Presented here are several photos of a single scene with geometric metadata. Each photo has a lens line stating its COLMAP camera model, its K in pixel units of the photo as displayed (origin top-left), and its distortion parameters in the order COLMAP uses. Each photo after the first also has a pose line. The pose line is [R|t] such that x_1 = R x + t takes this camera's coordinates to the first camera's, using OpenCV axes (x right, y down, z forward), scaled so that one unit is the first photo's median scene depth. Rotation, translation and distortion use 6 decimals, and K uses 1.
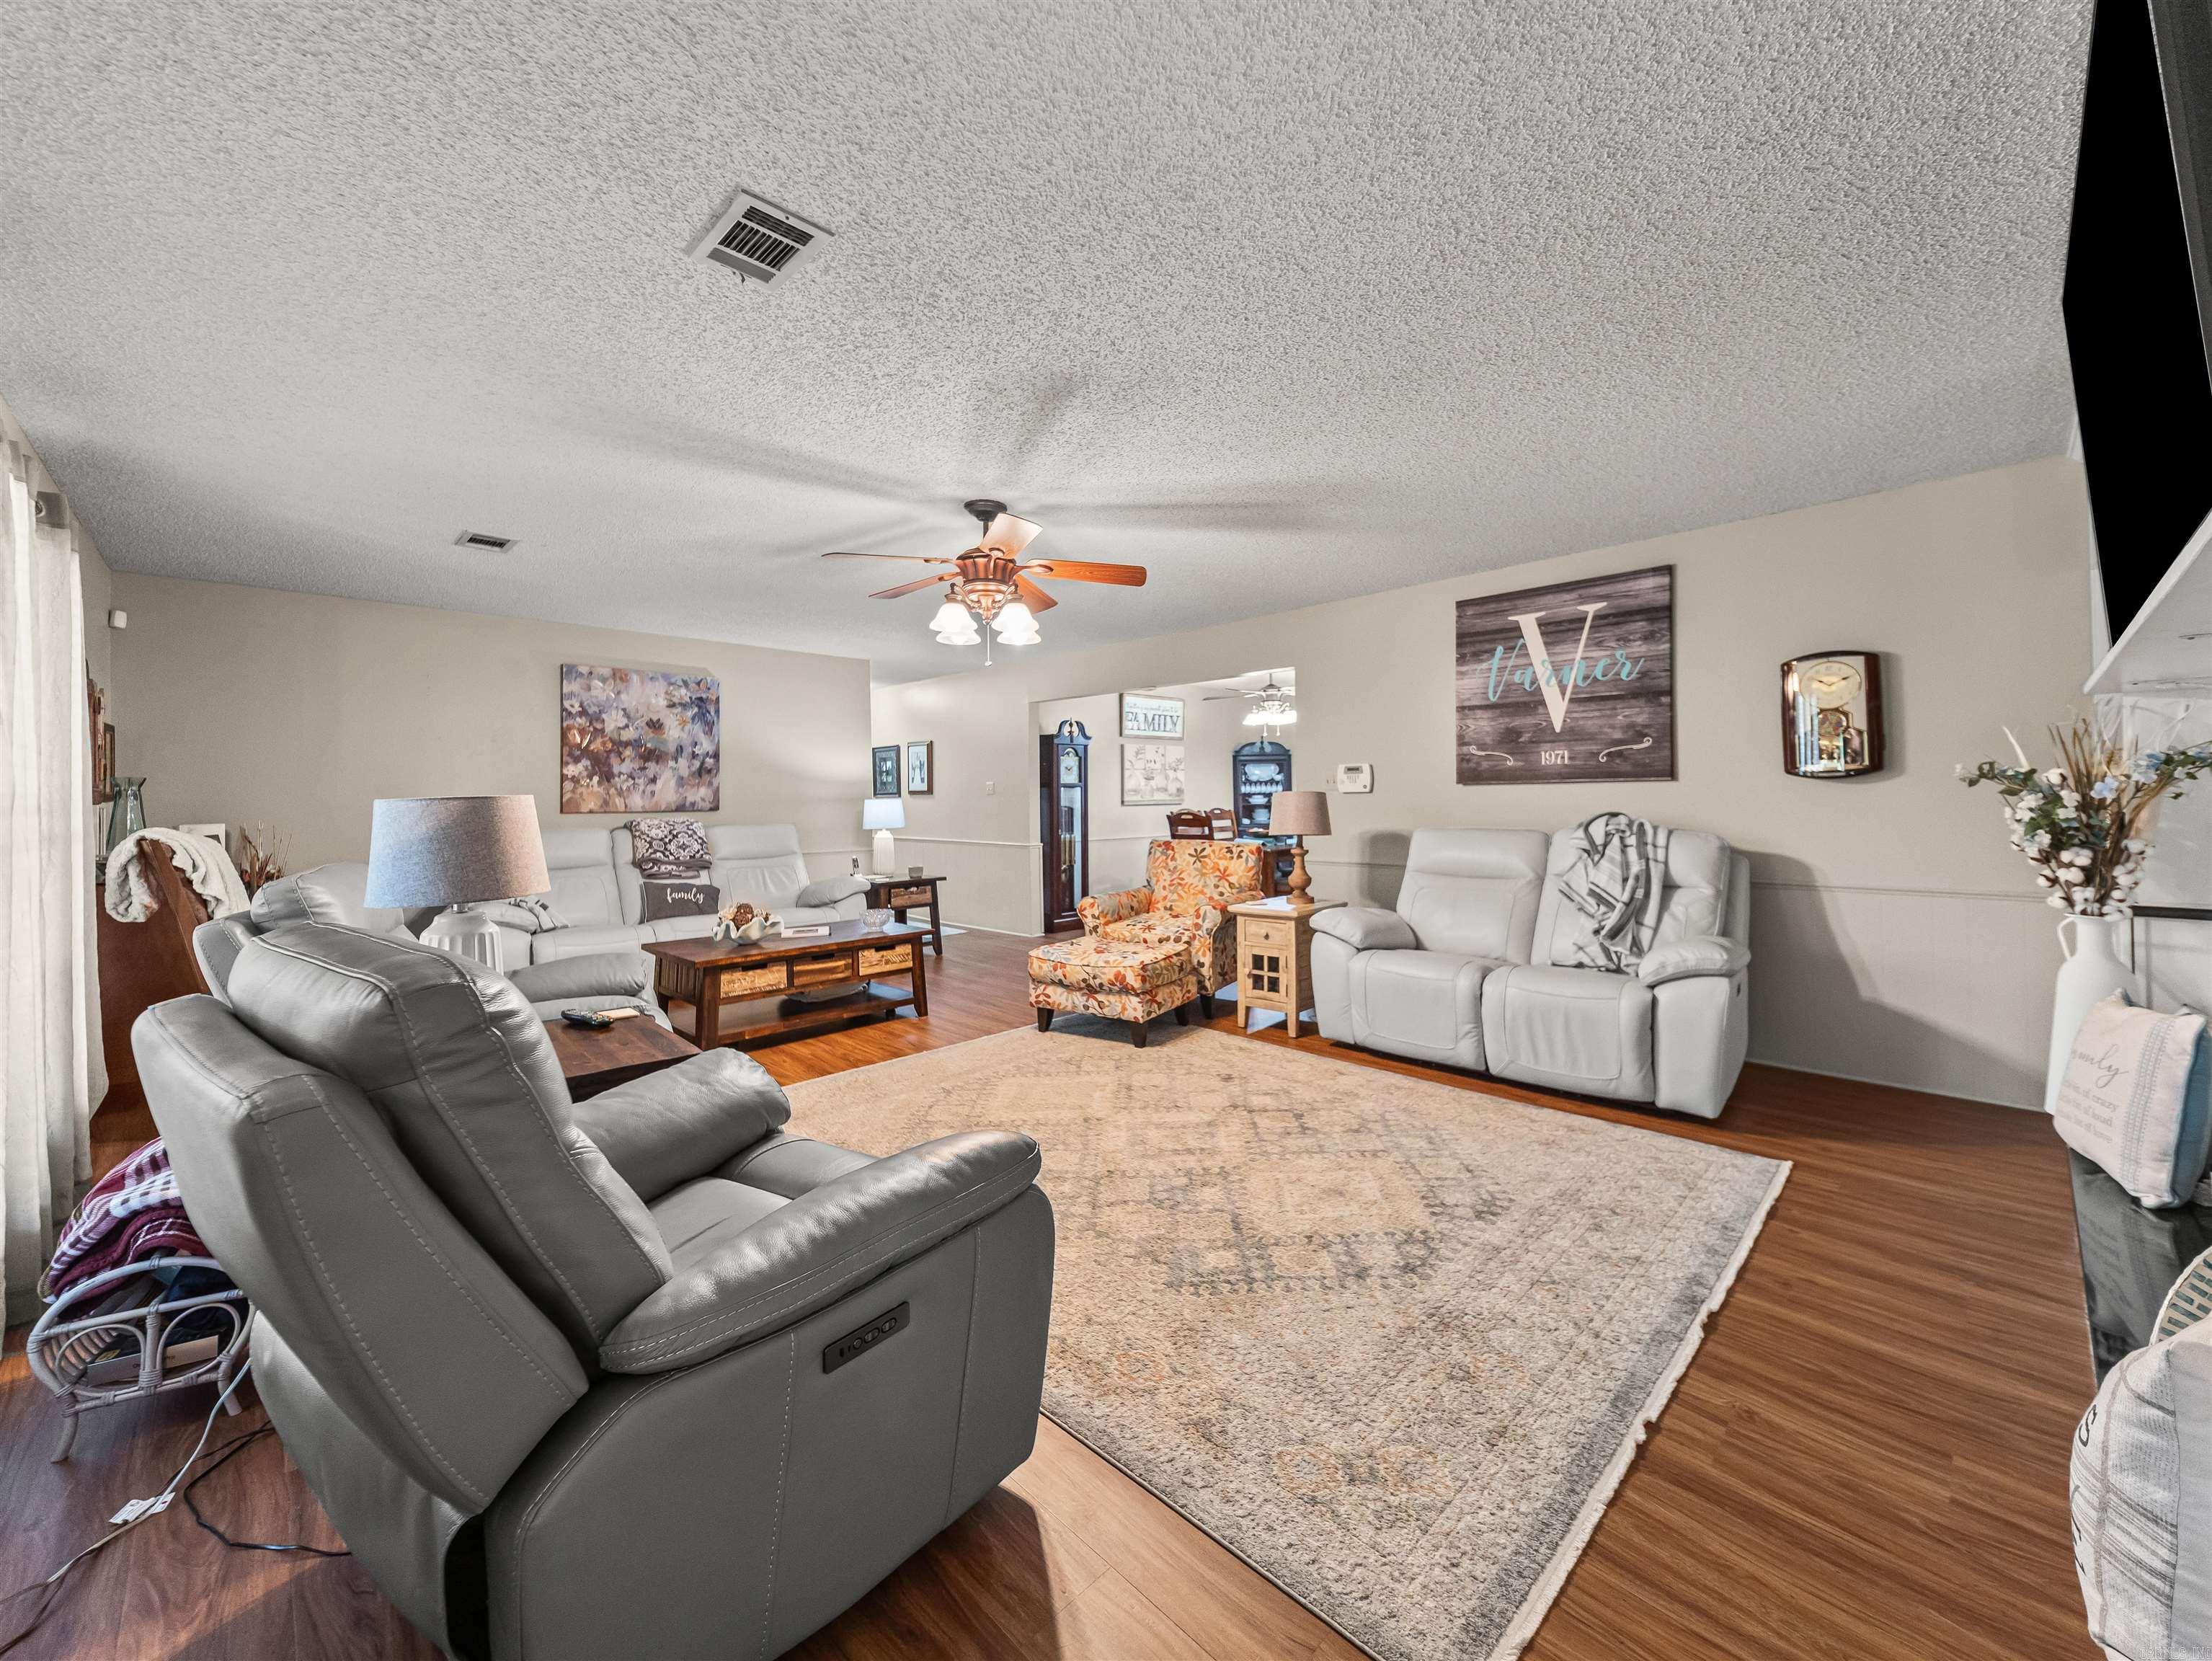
lens RADIAL K [[866.9, 0, 1107.9], [0, 866.9, 793.5], [0, 0, 1]] dist [0.032538, -0.013059]
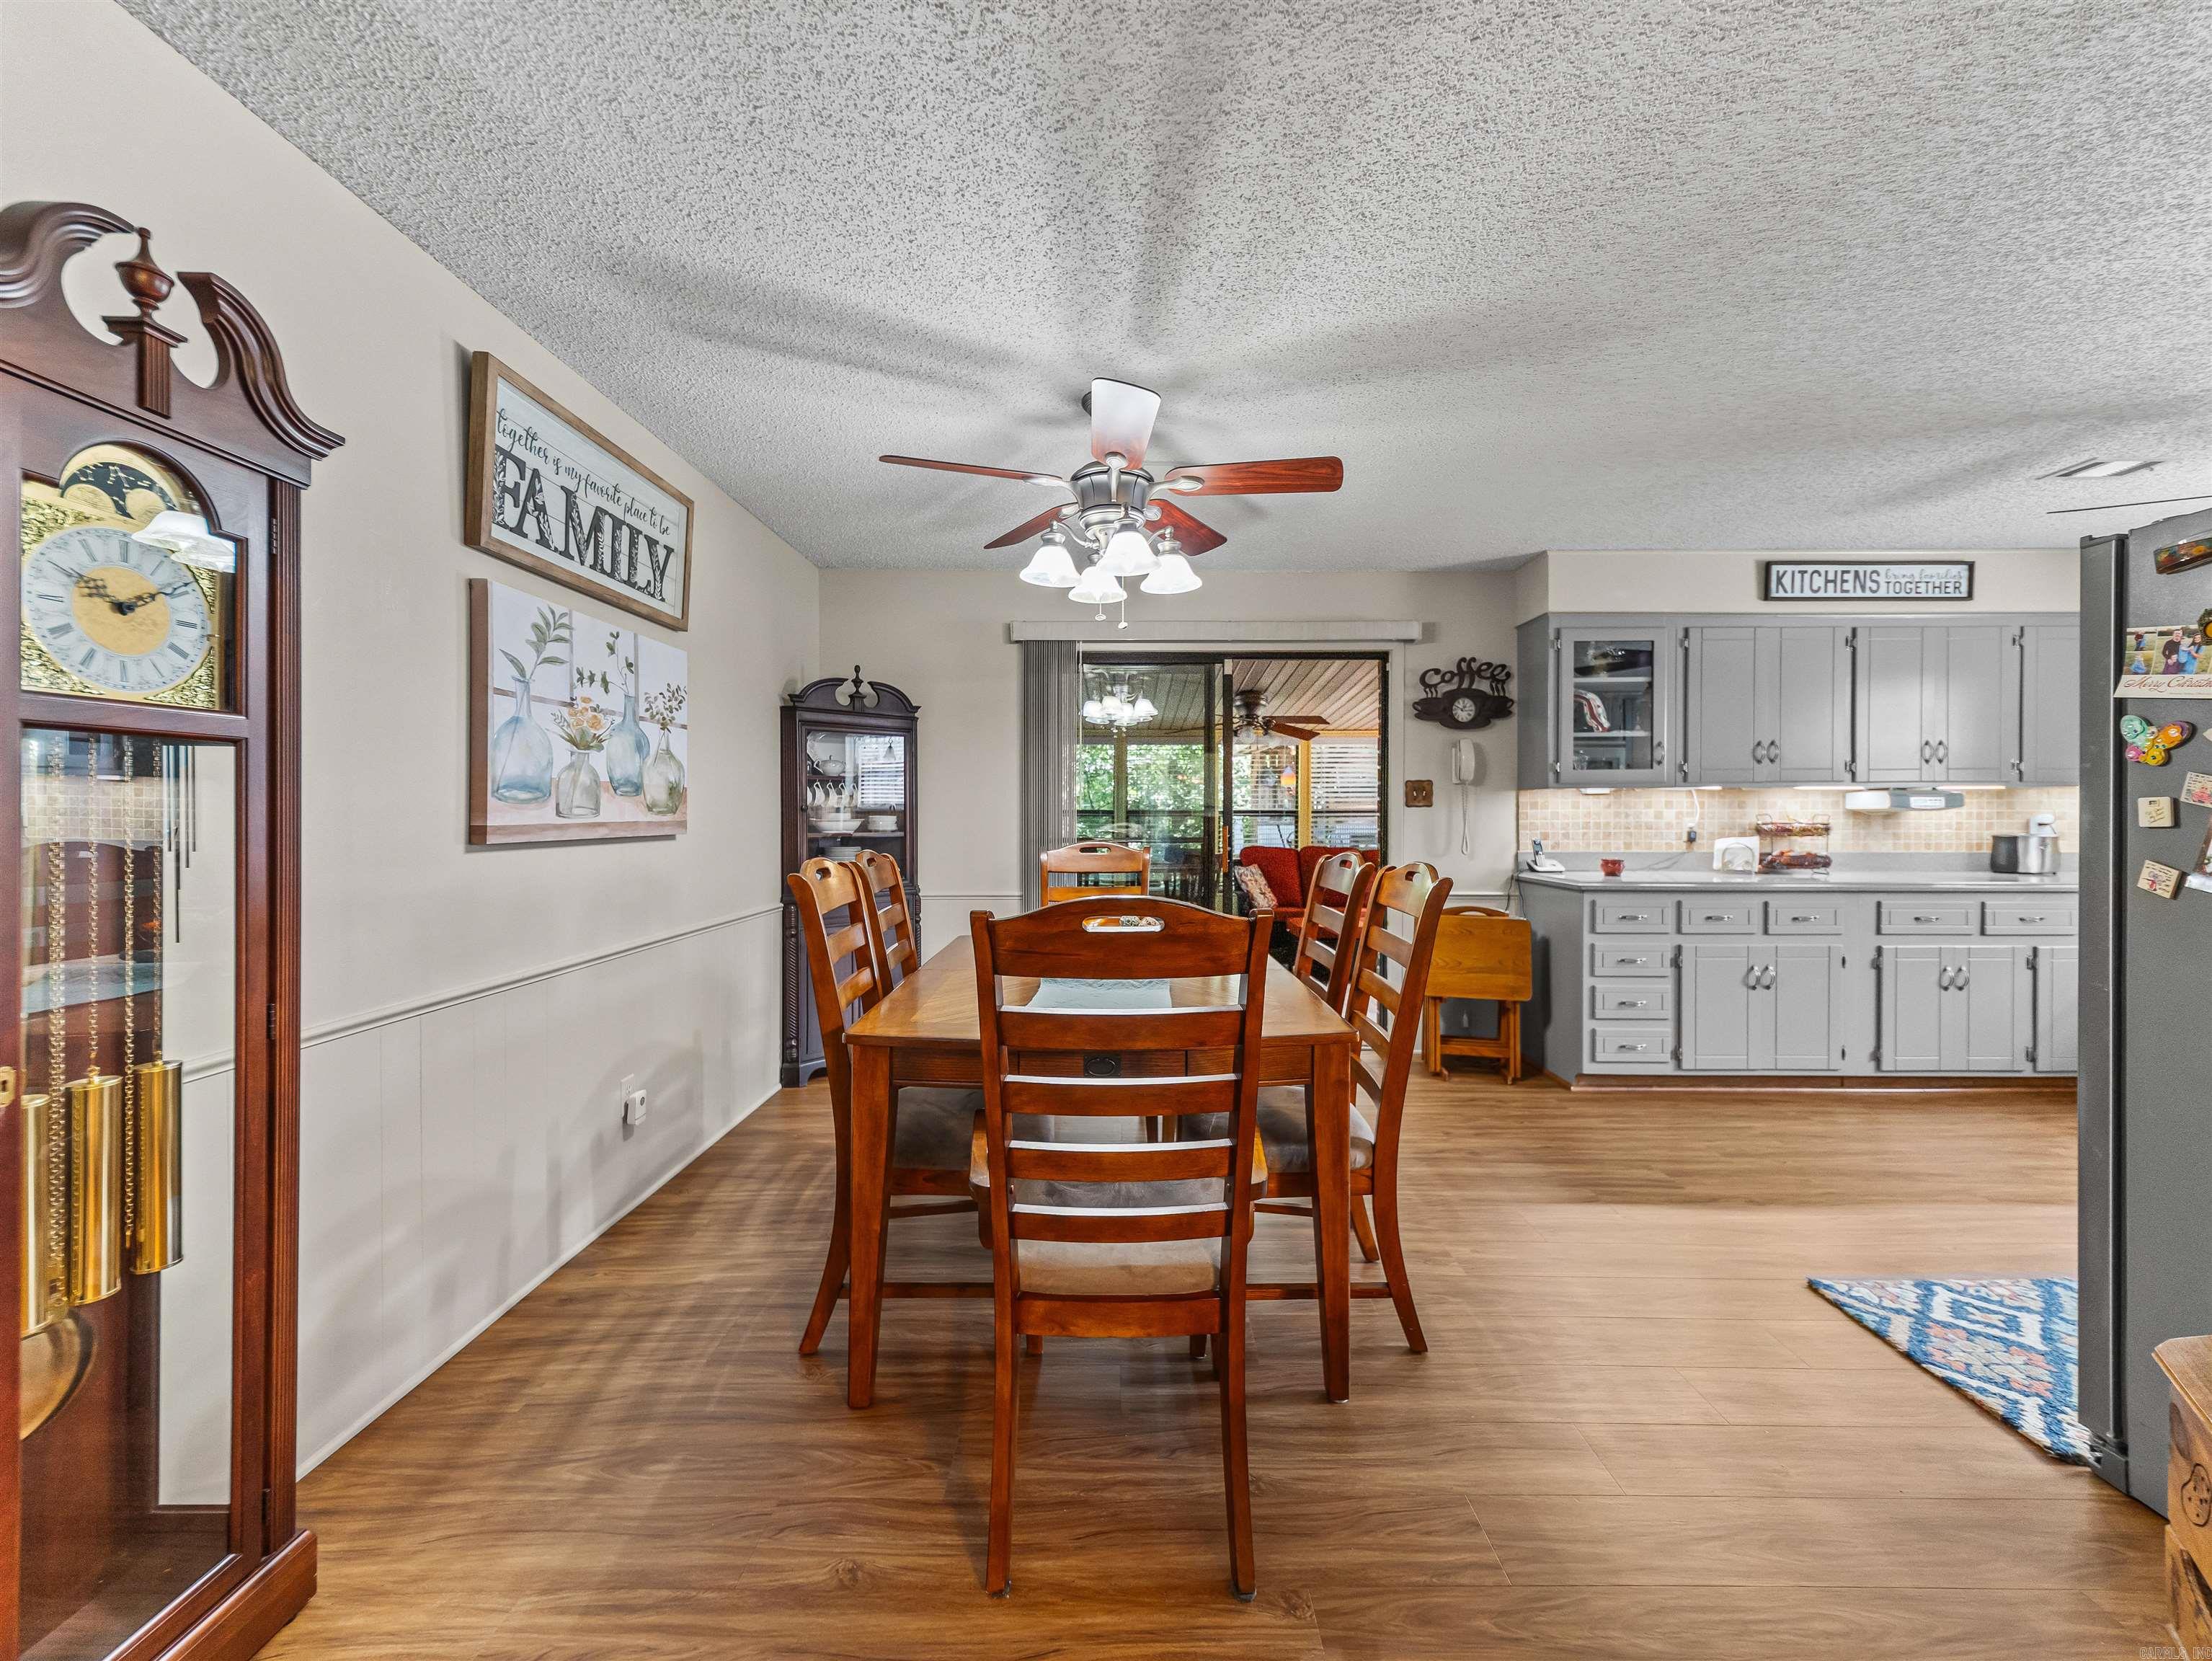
lens RADIAL K [[861.1, 0, 1105.9], [0, 861.1, 816.1], [0, 0, 1]] dist [0.034260, -0.012905]
pose [[0.706714, 0.010868, 0.707415, -0.057600], [-0.013362, 0.999909, -0.002013, 0.007282], [-0.707373, -0.008029, 0.706795, 1.397745]]
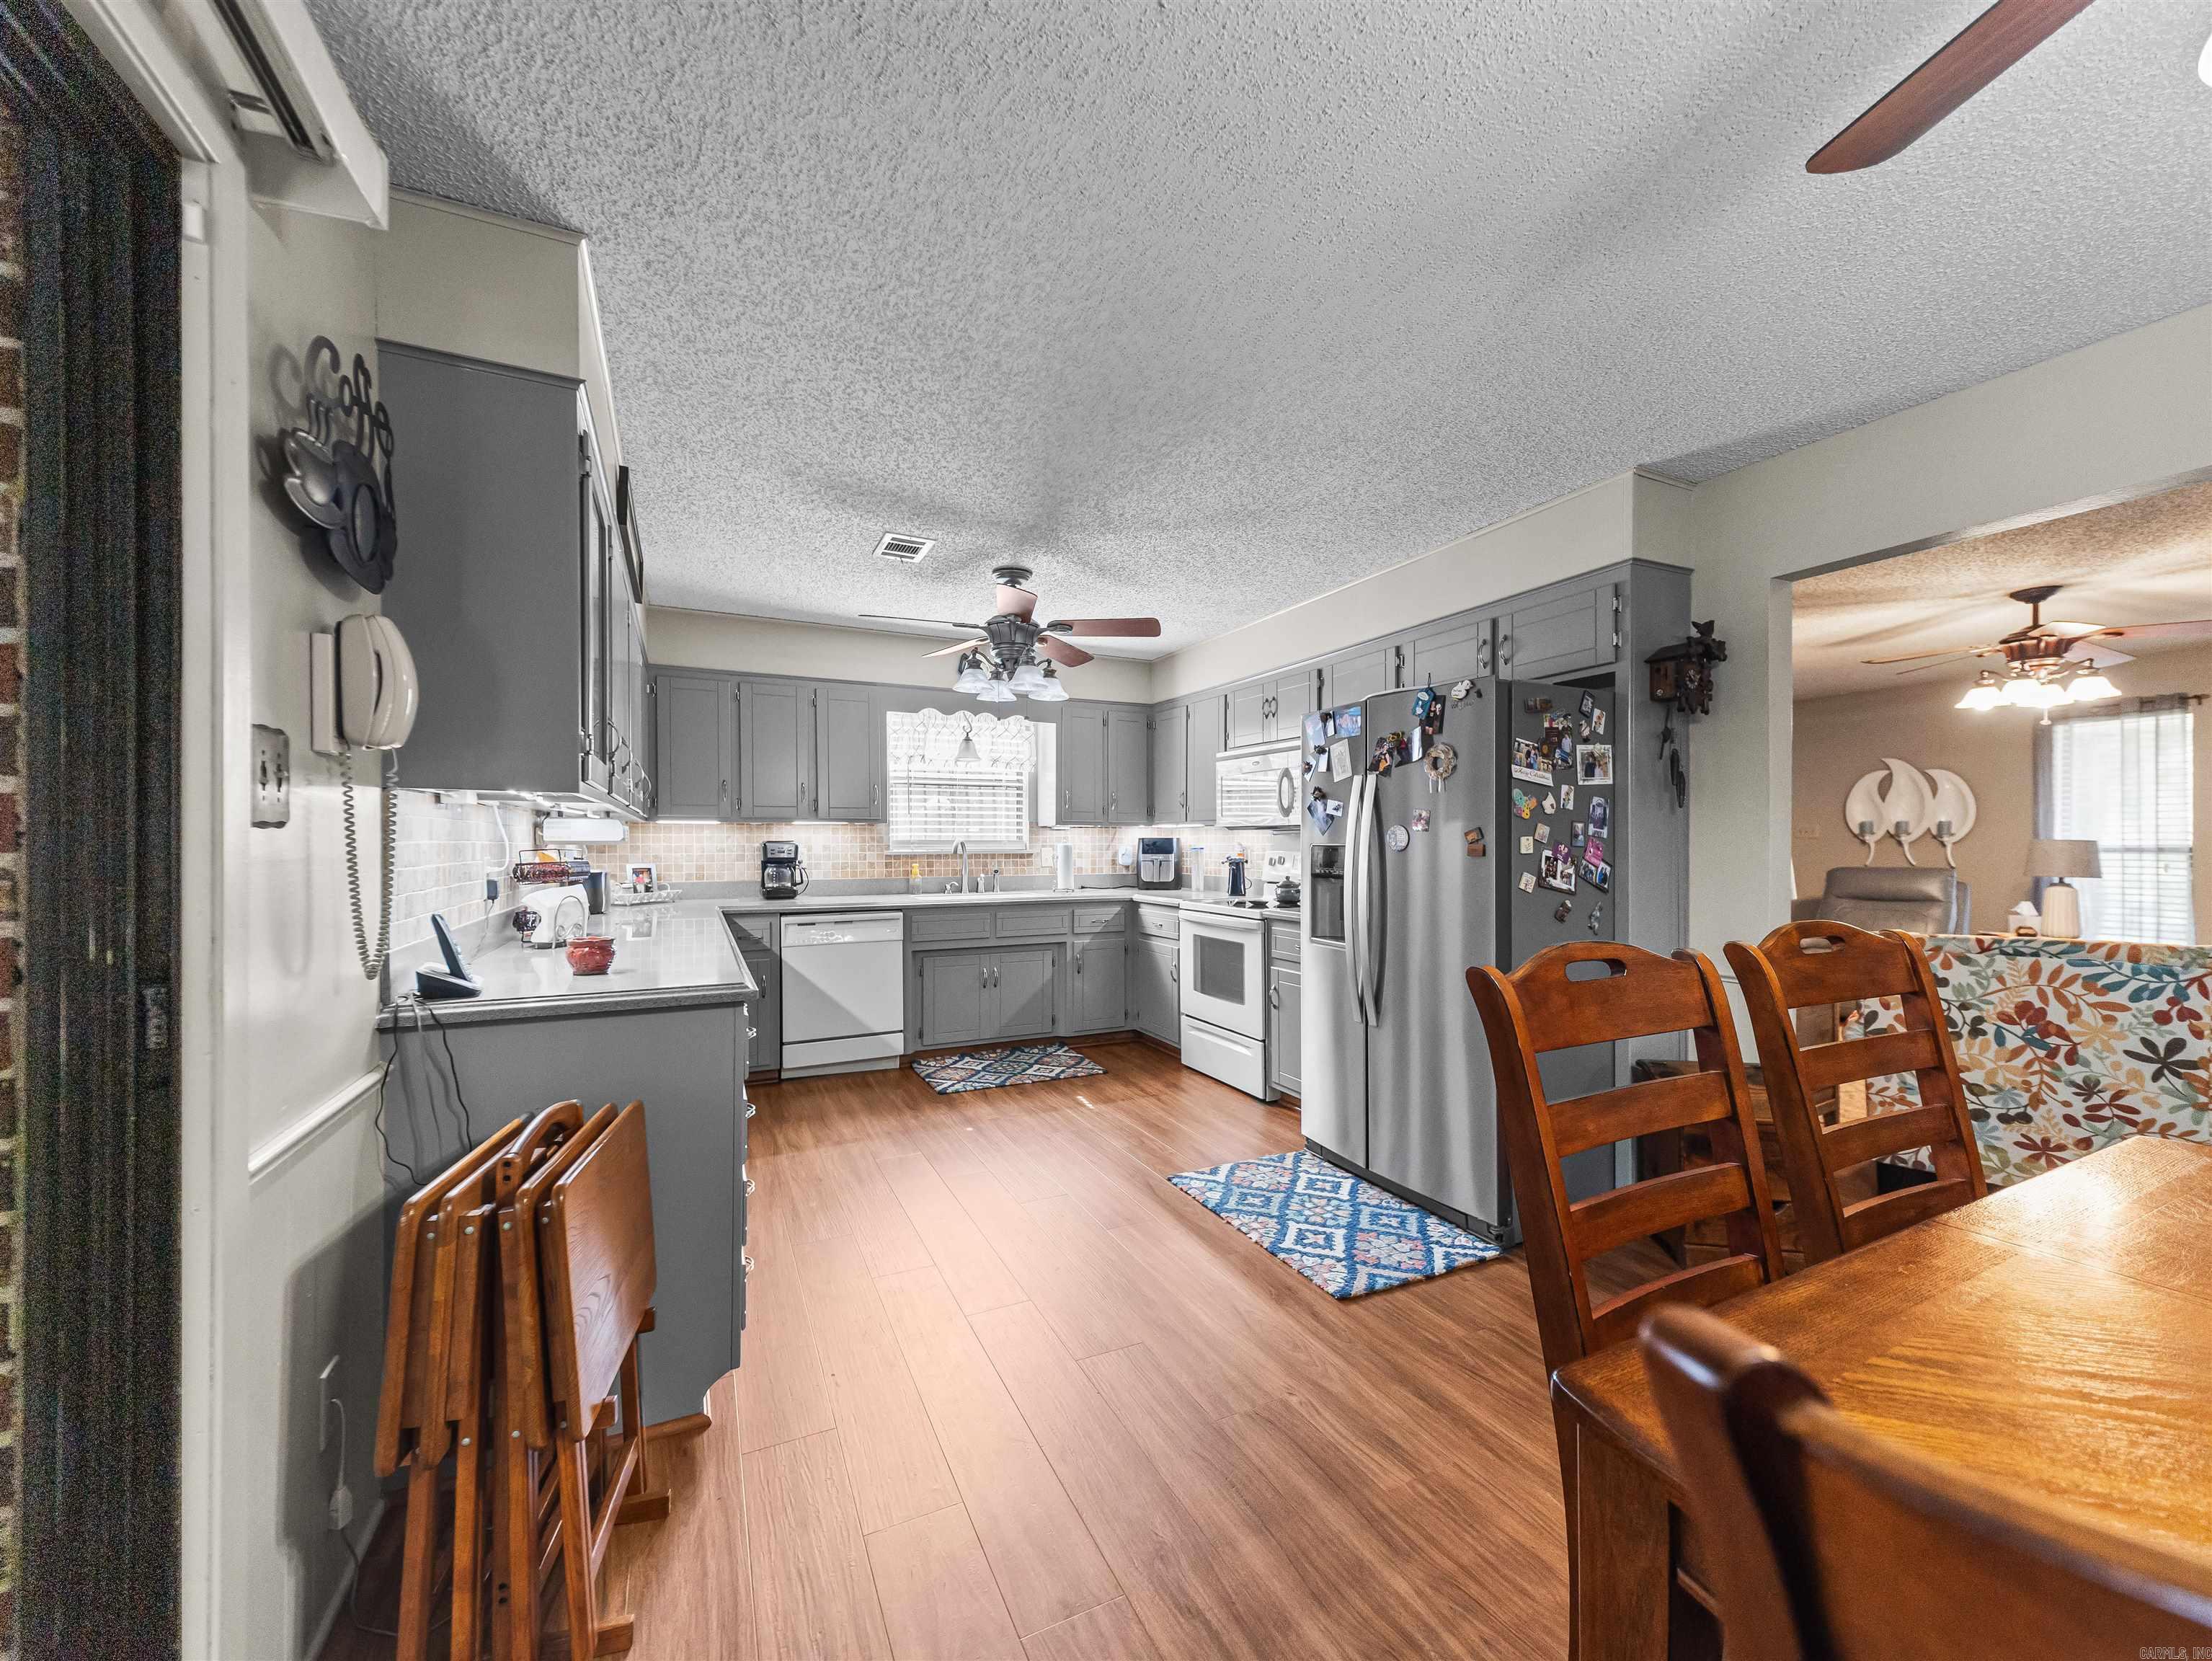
lens RADIAL K [[851.7, 0, 1104.6], [0, 851.7, 845.6], [0, 0, 1]] dist [0.034808, -0.011881]
pose [[-0.948968, 0.014497, 0.315040, 0.546148], [0.012613, 0.999888, -0.008020, 0.001298], [-0.315121, -0.003637, -0.949045, 1.989225]]
